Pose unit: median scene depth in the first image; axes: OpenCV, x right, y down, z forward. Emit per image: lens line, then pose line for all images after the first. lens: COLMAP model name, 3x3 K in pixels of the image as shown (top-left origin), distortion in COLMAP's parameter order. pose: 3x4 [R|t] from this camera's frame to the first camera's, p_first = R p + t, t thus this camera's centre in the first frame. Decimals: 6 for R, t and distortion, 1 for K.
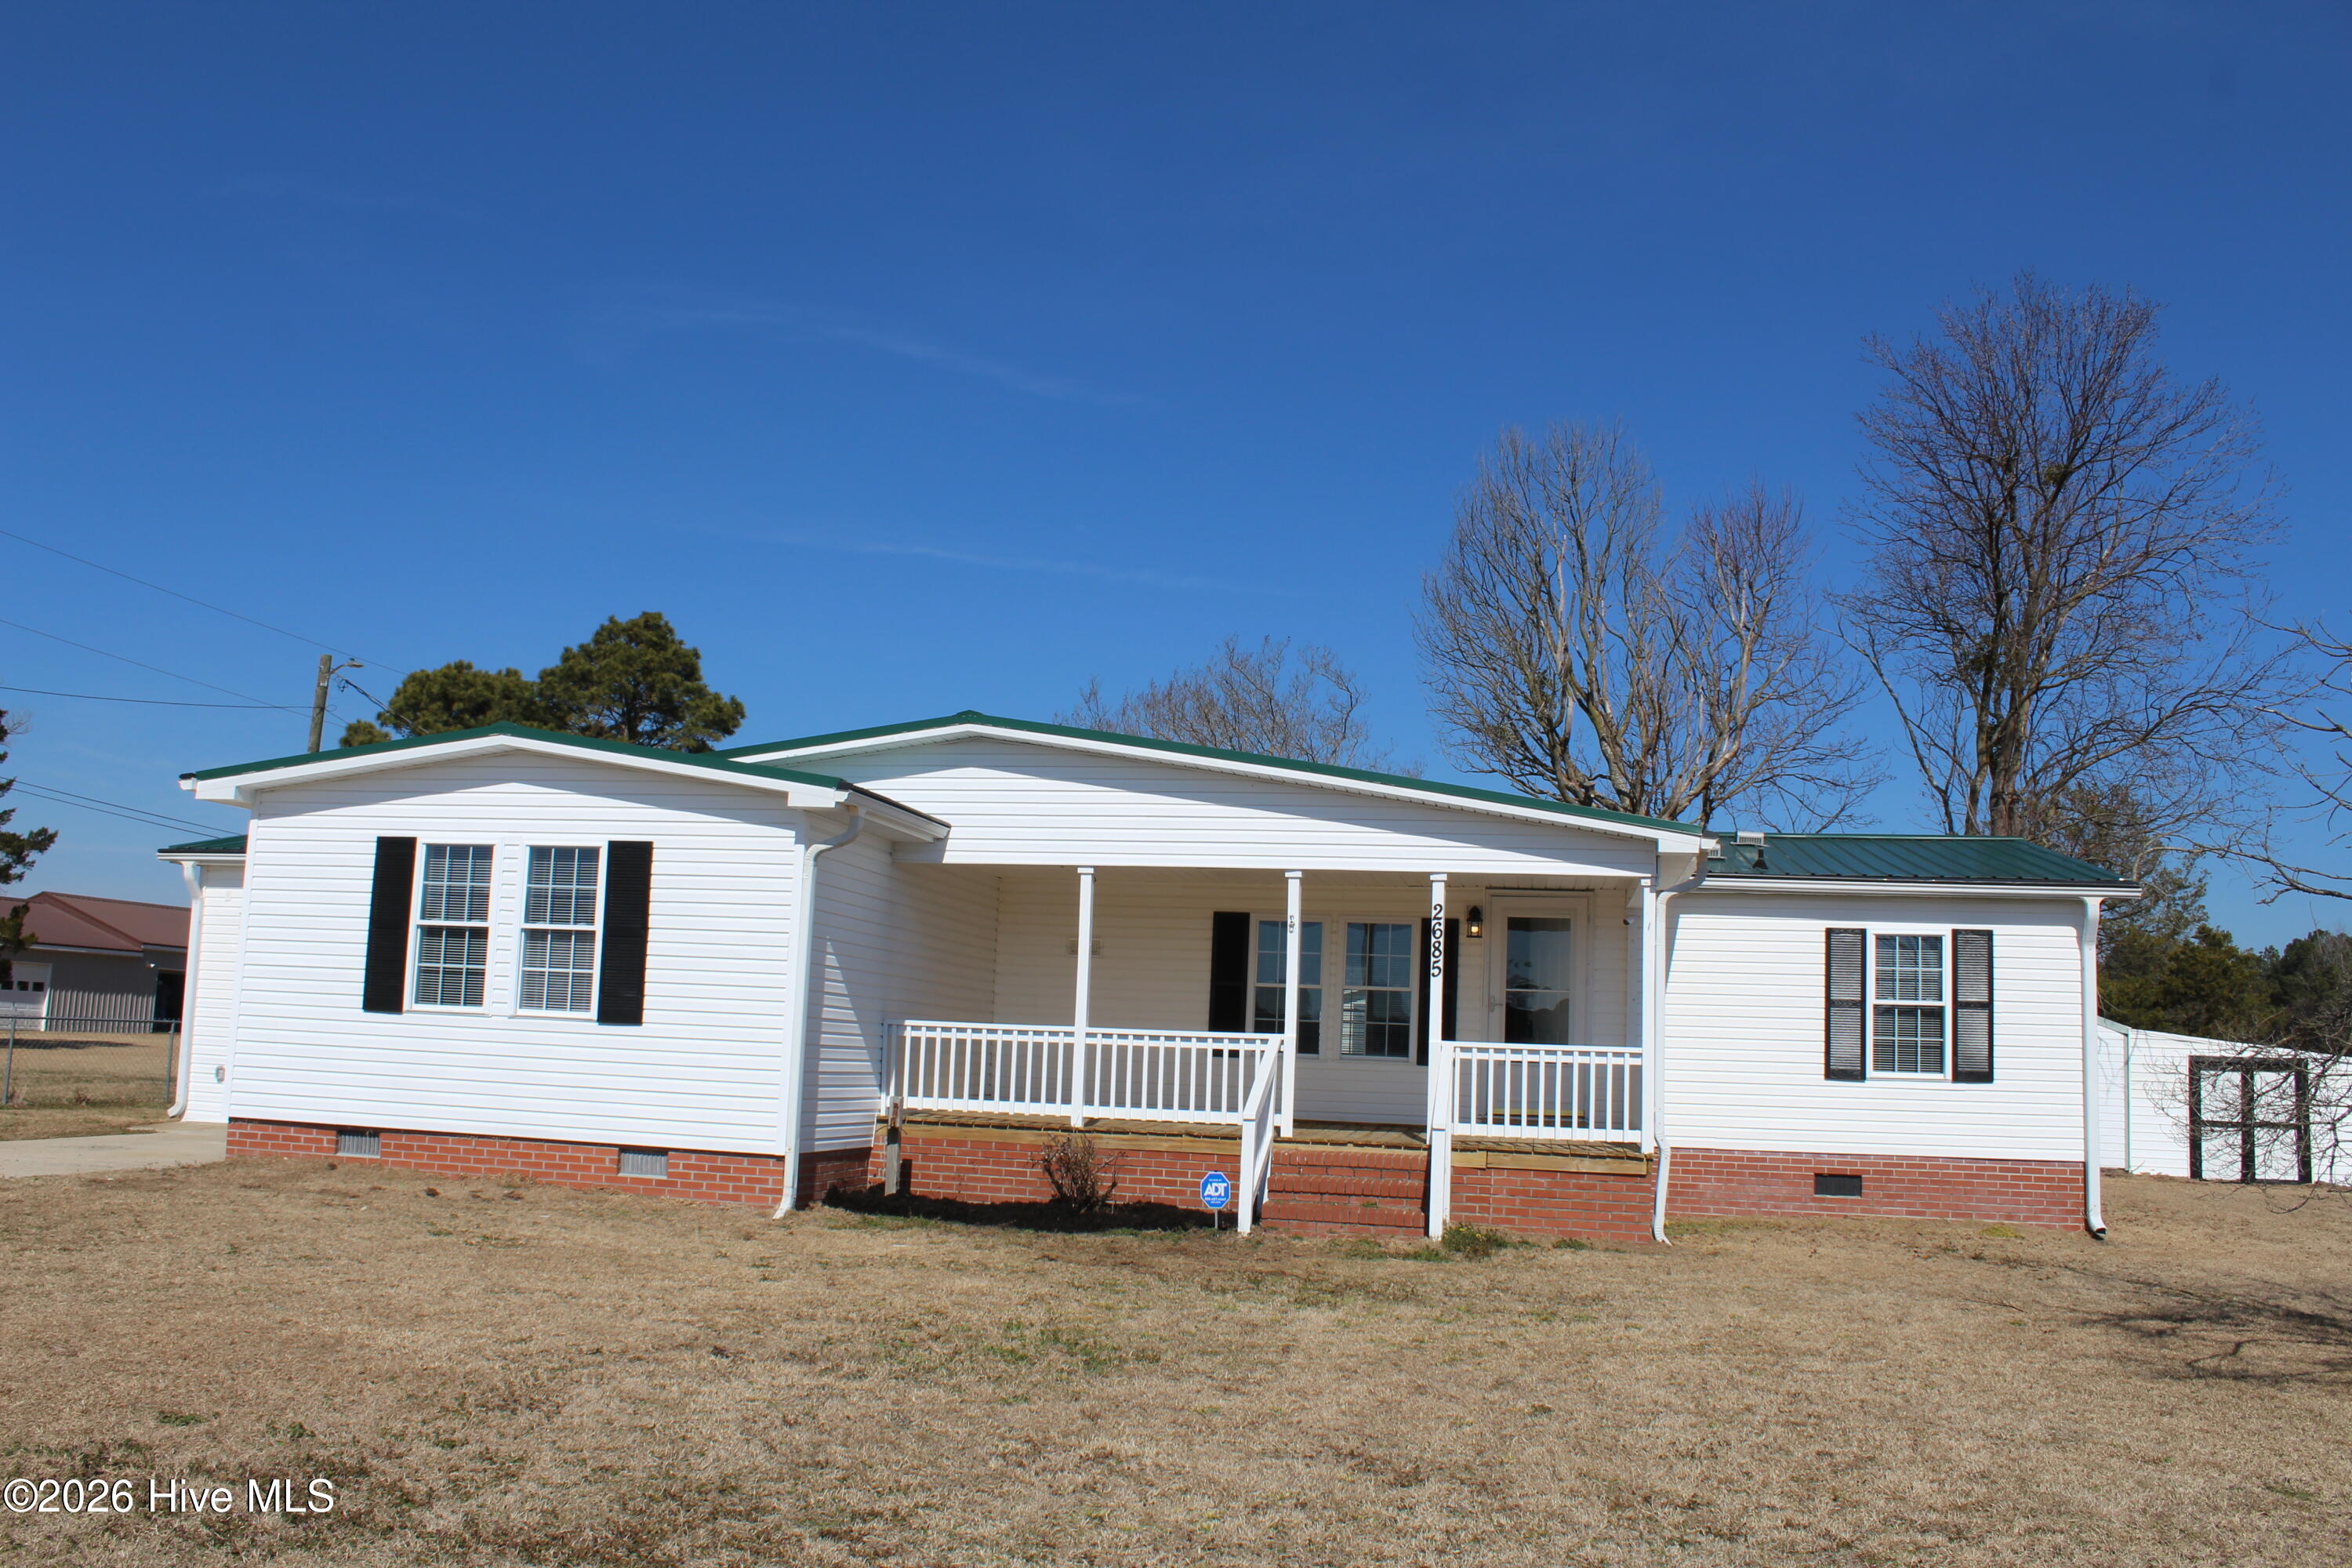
lens RADIAL K [[1982.7, 0, 1159.3], [0, 1982.7, 821.5], [0, 0, 1]] dist [-0.165384, 0.157197]
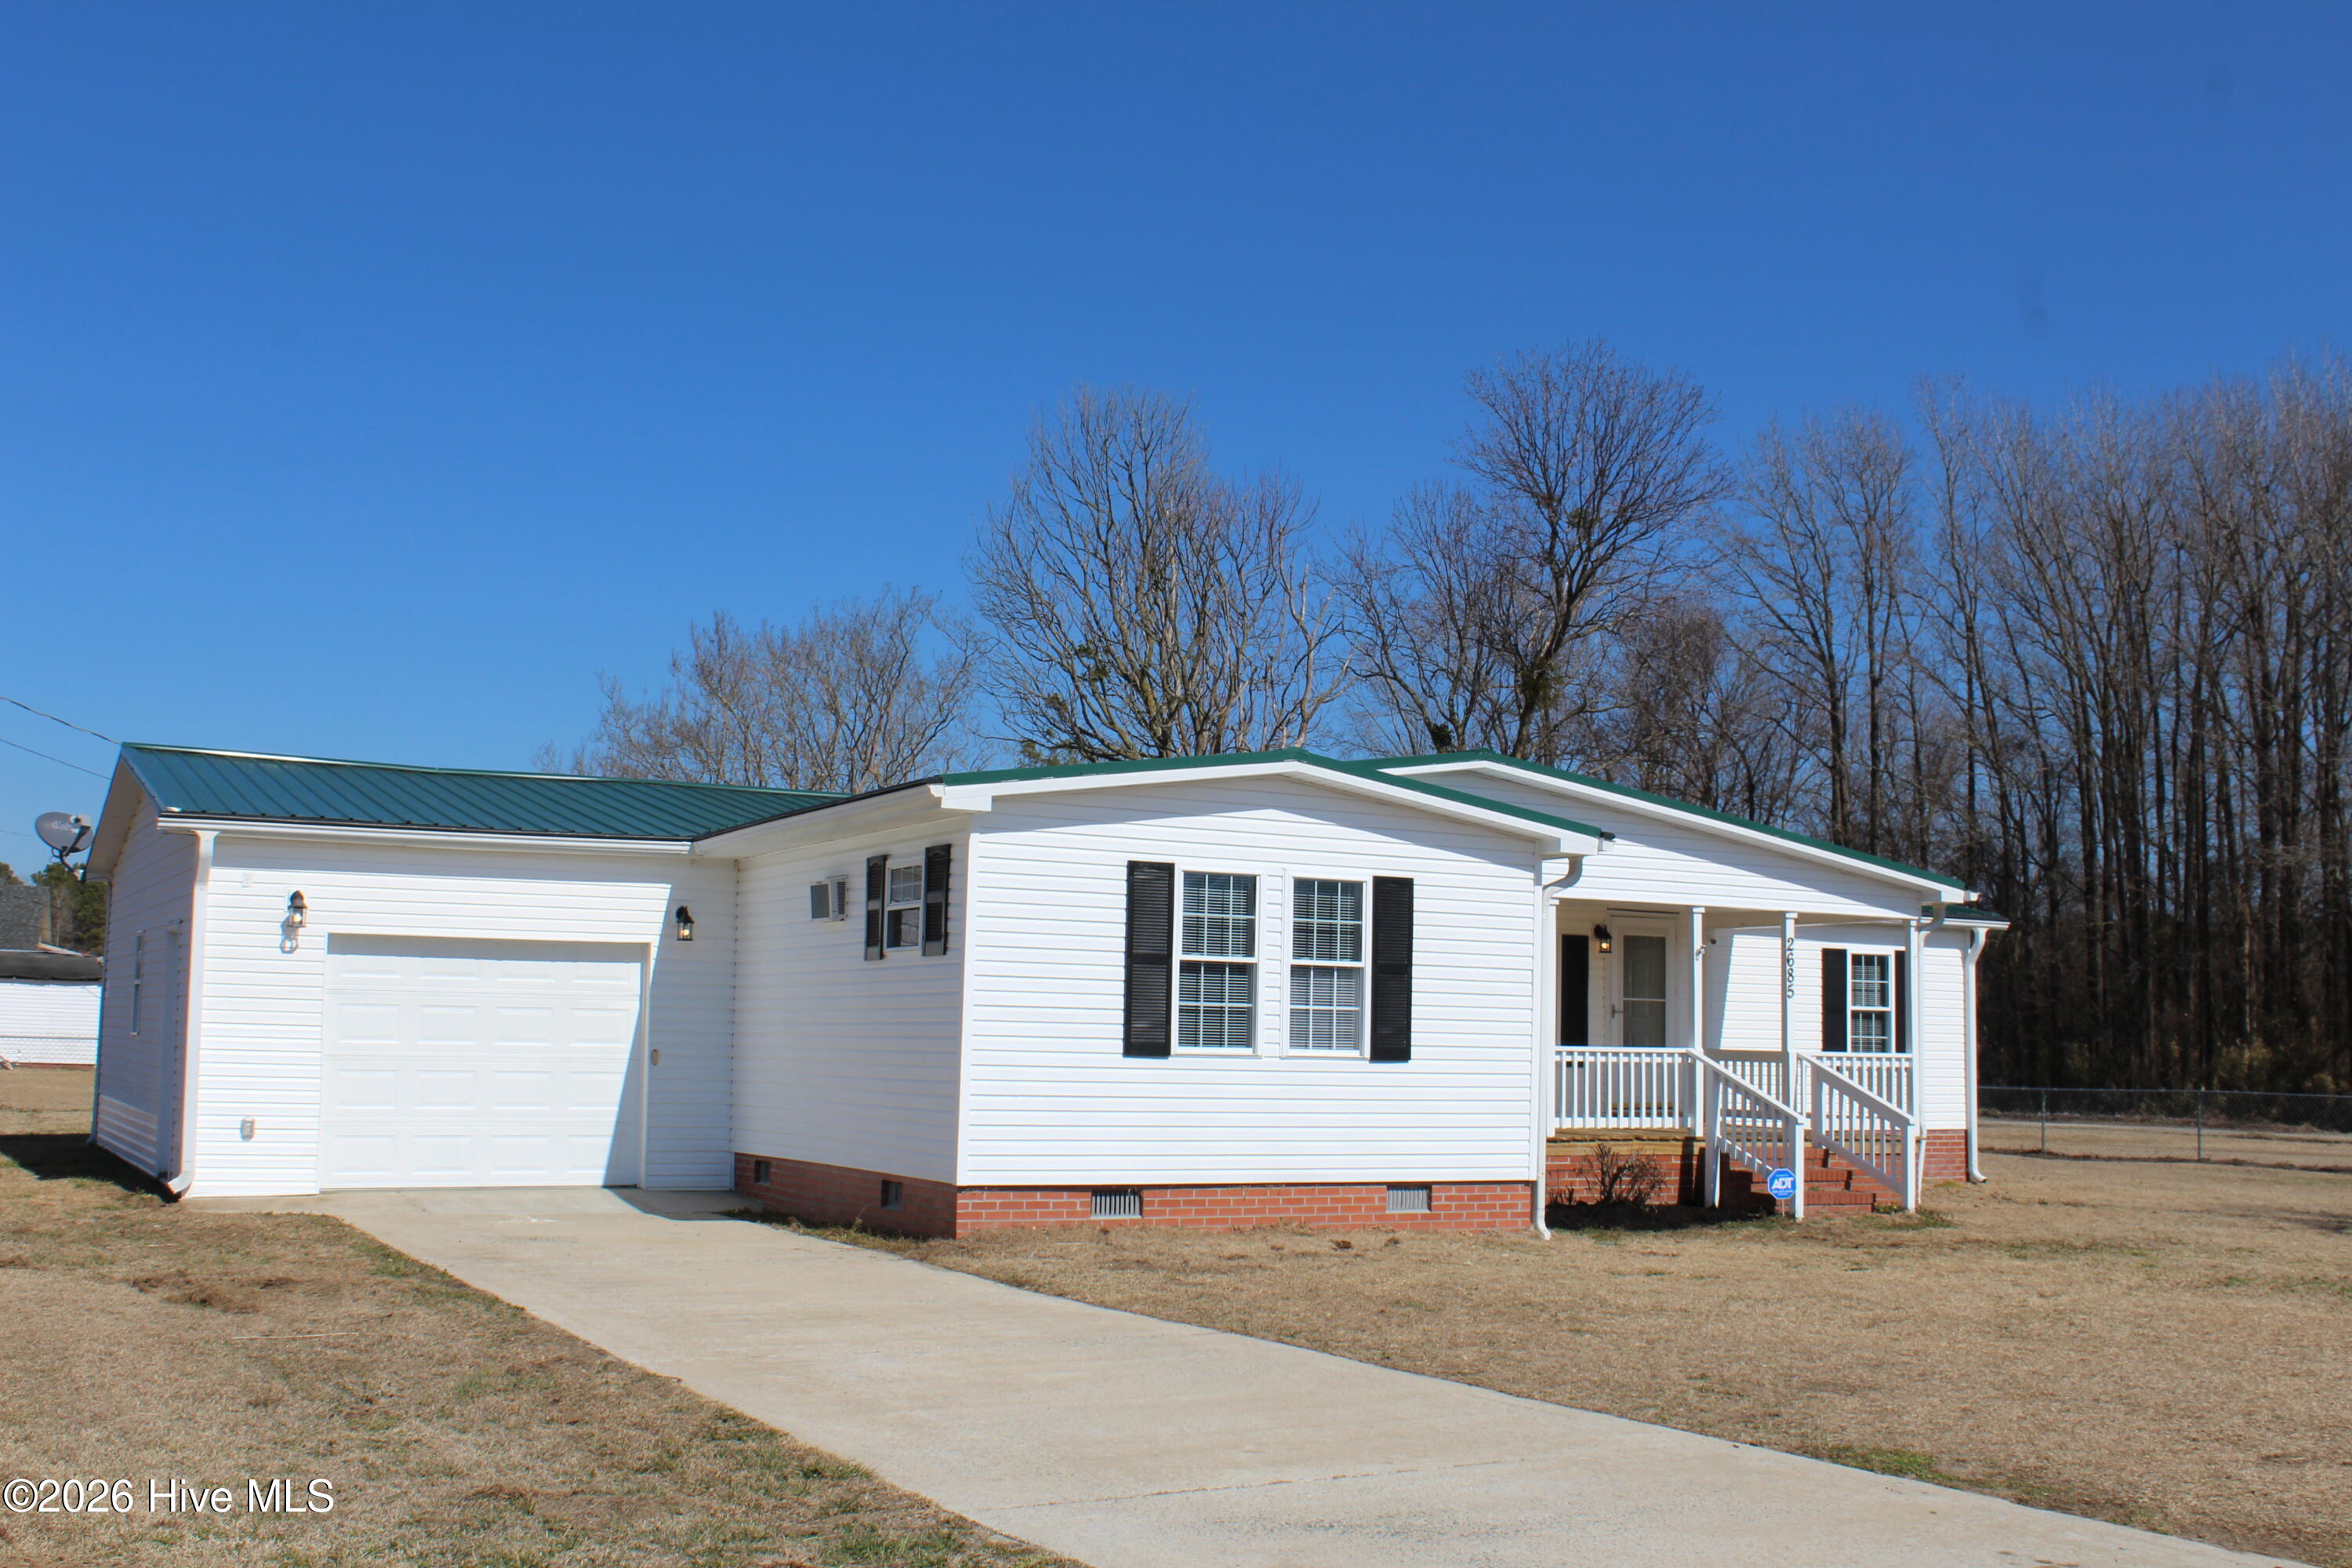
lens RADIAL K [[2428.2, 0, 1182.4], [0, 2428.2, 820.9], [0, 0, 1]] dist [-0.099148, 0.000988]
pose [[0.754042, 0.036312, 0.655821, -1.118152], [-0.067426, 0.997475, 0.022295, -0.037128], [-0.653356, -0.061031, 0.754587, 0.140099]]
